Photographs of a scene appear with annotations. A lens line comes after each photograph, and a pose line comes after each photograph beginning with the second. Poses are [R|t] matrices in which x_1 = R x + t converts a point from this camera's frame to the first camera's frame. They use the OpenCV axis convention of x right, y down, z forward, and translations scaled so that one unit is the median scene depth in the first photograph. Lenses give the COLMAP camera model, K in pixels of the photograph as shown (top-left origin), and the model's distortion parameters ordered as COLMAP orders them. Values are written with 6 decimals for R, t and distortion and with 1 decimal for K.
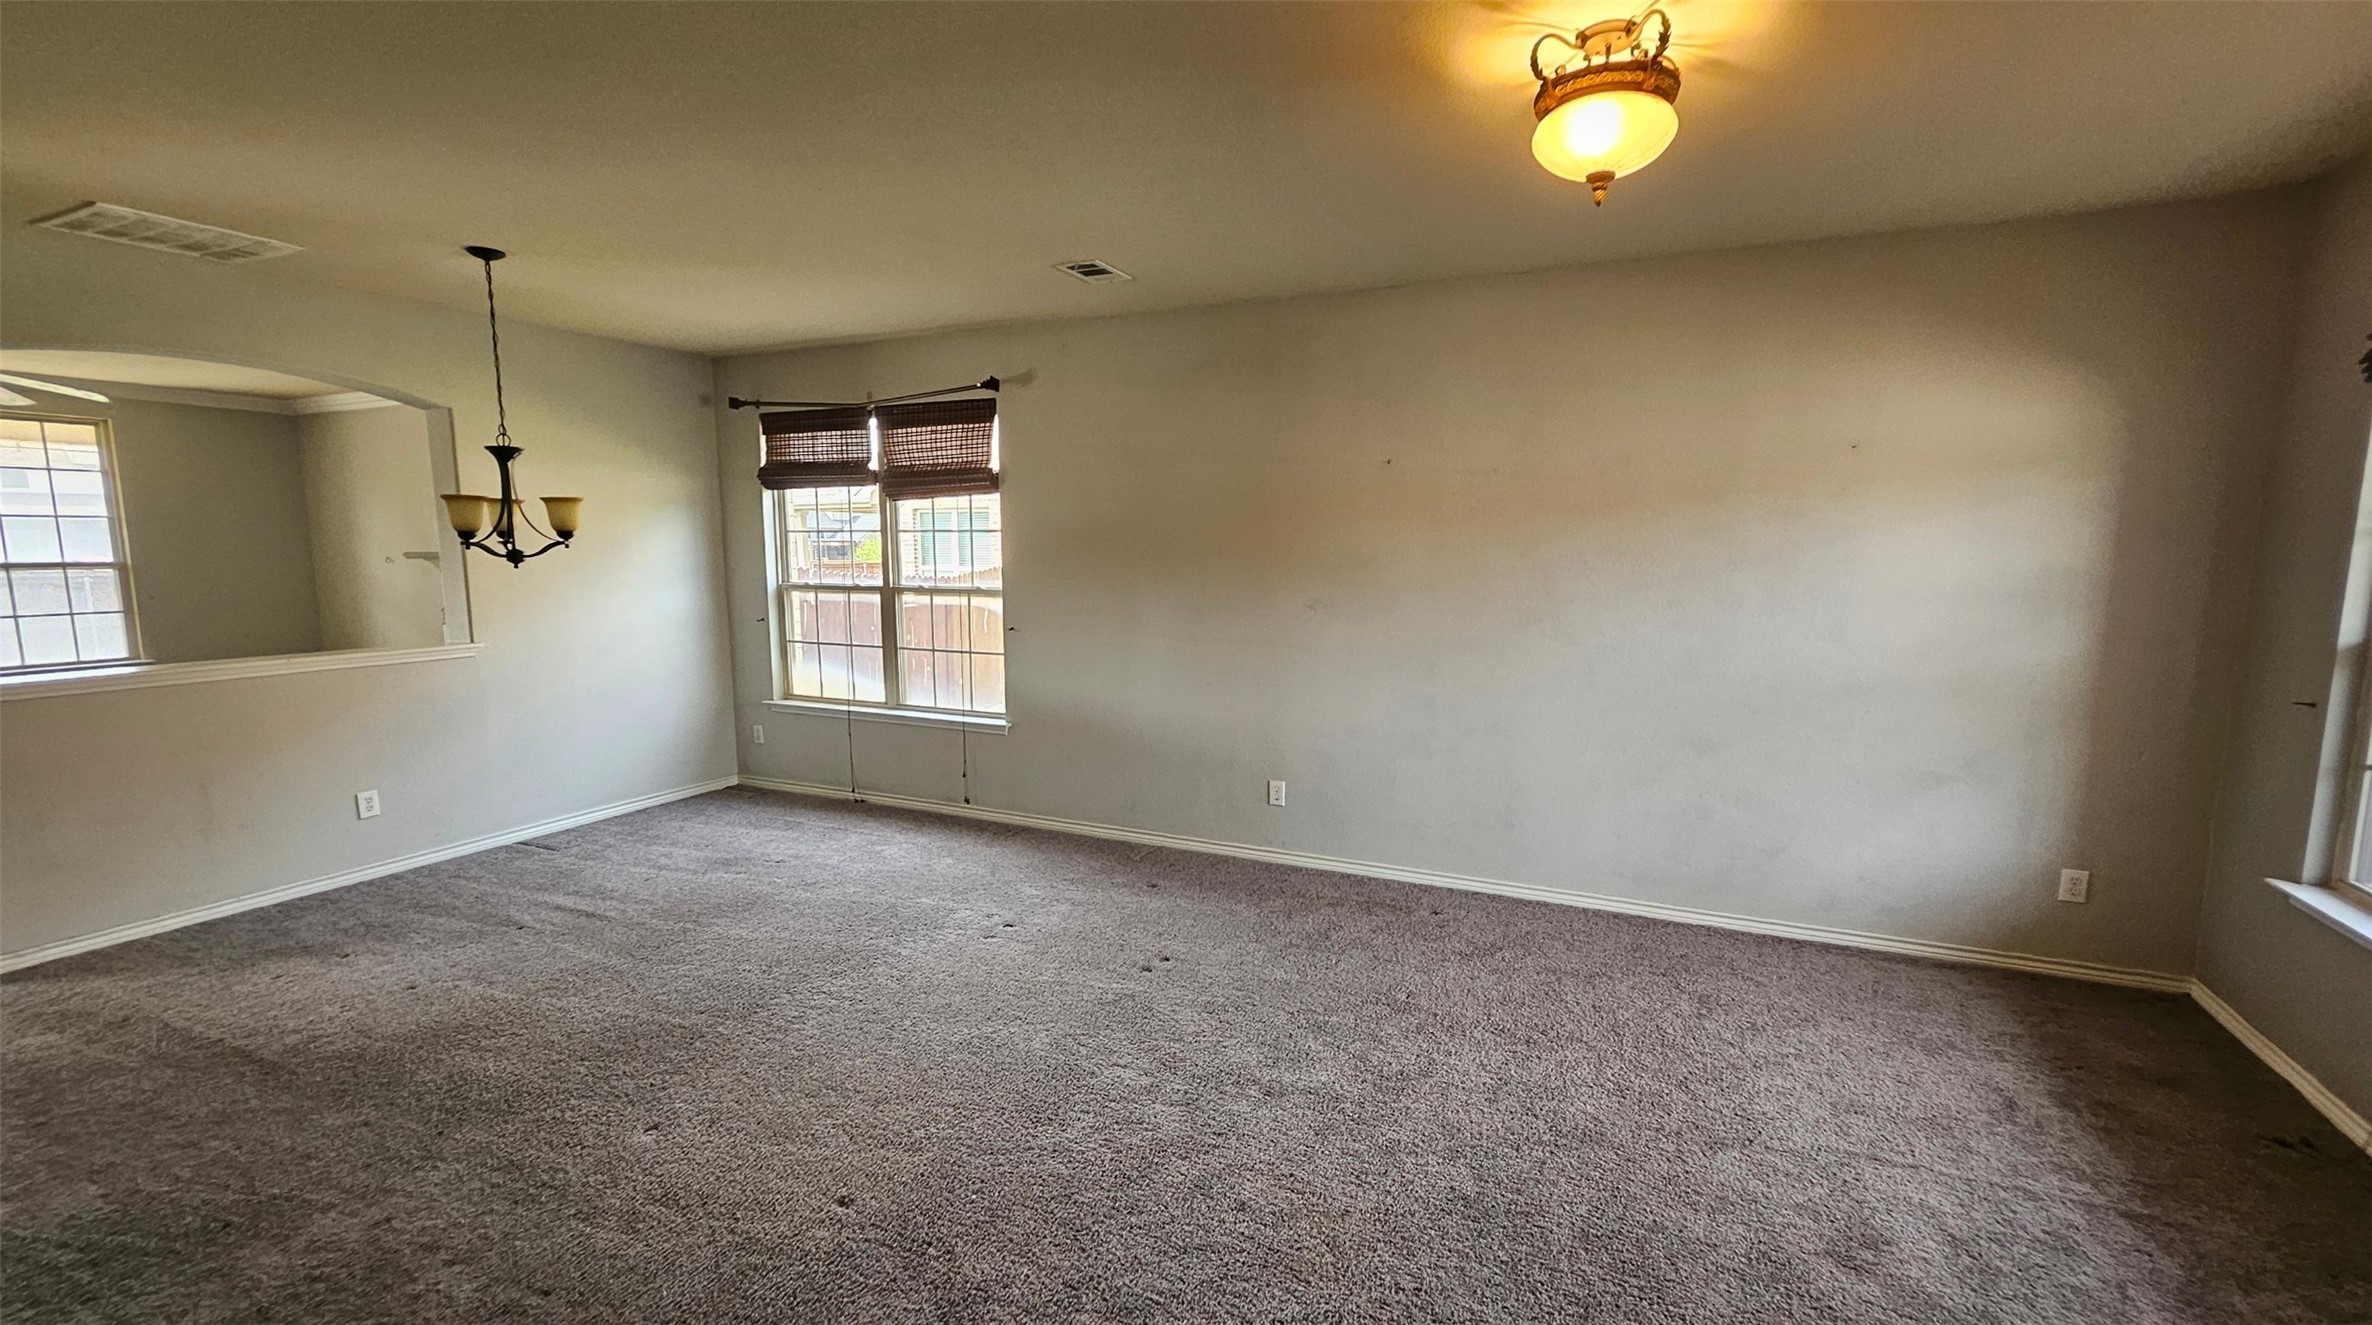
lens RADIAL K [[996.6, 0, 1186.0], [0, 996.6, 662.5], [0, 0, 1]] dist [0.000184, -0.000415]
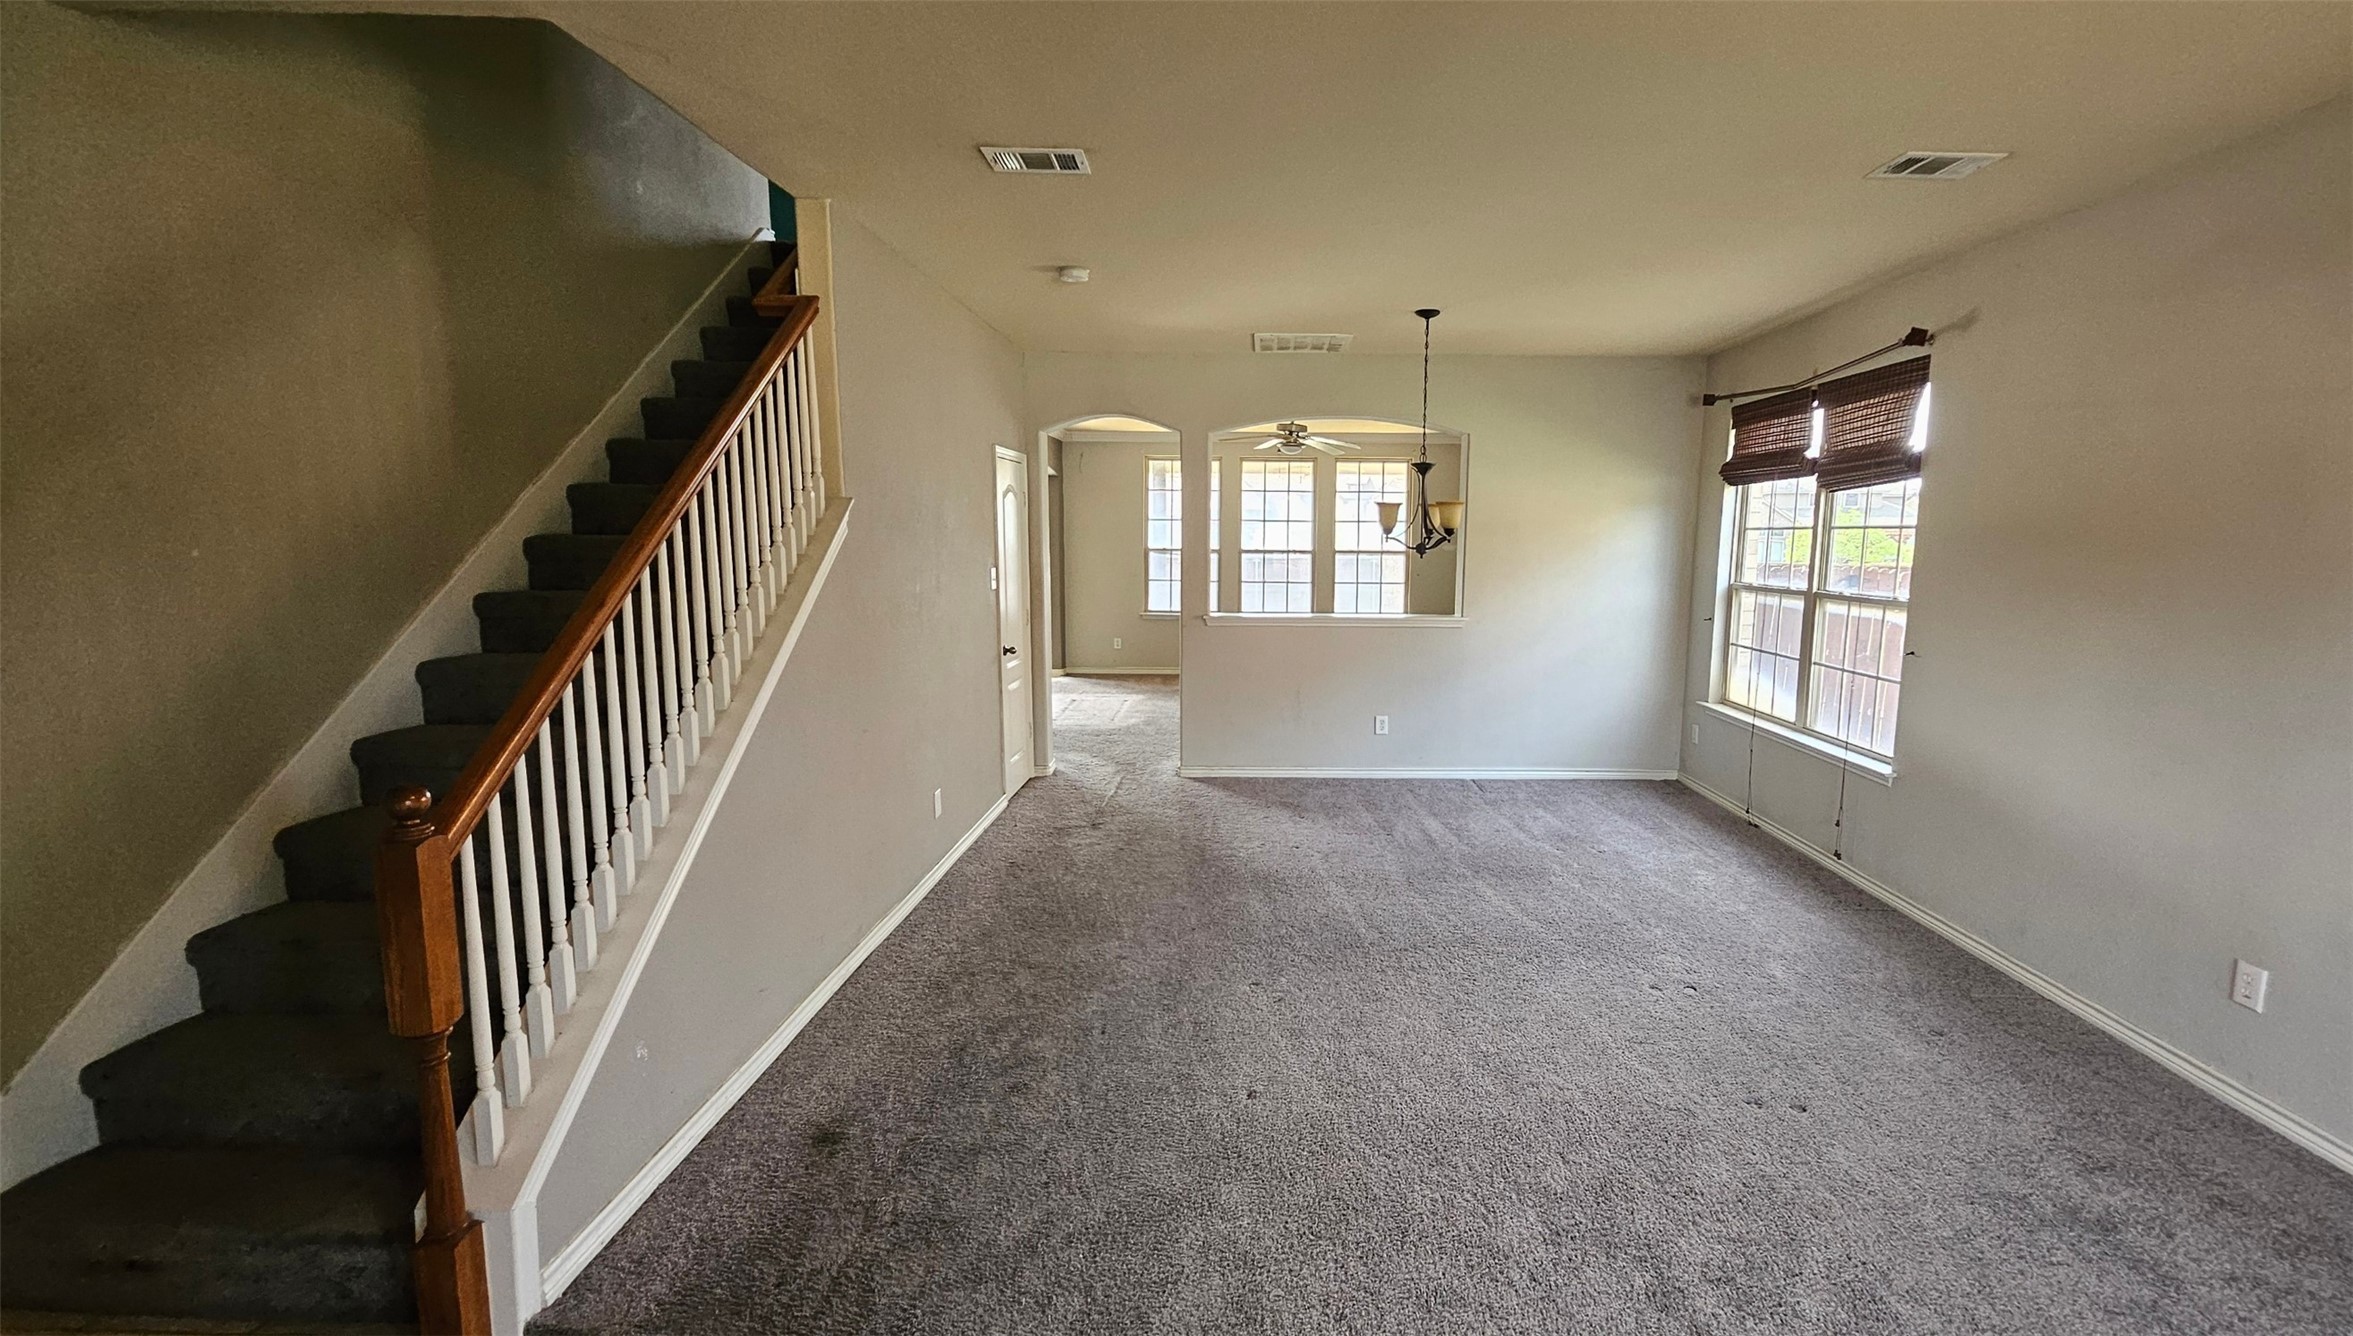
lens RADIAL K [[933.1, 0, 1176.5], [0, 933.1, 668.0], [0, 0, 1]] dist [-0.001039, -0.000130]
pose [[0.425855, 0.128575, -0.895609, 0.216301], [-0.114163, 0.989576, 0.087781, -0.019473], [0.897560, 0.064864, 0.436094, 0.158986]]
